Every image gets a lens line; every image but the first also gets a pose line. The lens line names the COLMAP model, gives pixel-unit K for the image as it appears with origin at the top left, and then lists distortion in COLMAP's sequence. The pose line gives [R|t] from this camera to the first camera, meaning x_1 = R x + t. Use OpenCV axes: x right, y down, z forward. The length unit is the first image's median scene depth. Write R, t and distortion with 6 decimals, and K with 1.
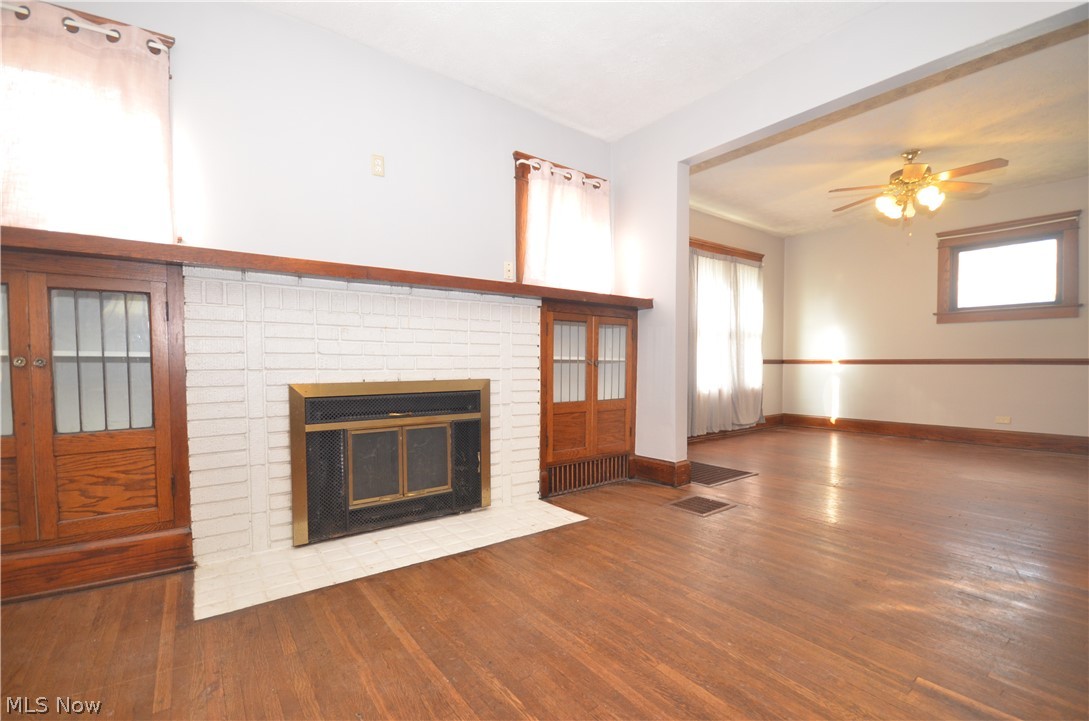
lens RADIAL K [[478.5, 0, 541.5], [0, 478.5, 360.0], [0, 0, 1]] dist [-0.002431, -0.000995]
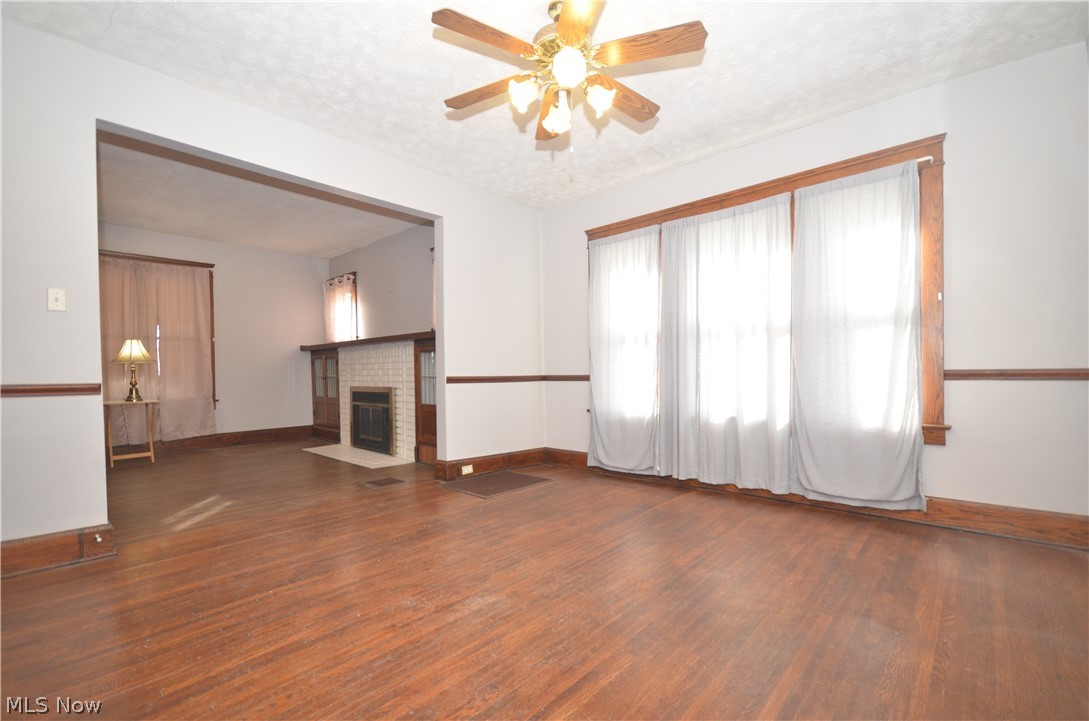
lens RADIAL K [[478.5, 0, 538.8], [0, 478.5, 372.0], [0, 0, 1]] dist [-0.002431, -0.000995]
pose [[0.181347, -0.013271, -0.983330, 1.706513], [0.007107, 0.999901, -0.012184, 0.006409], [0.983394, -0.004779, 0.181423, 1.128153]]
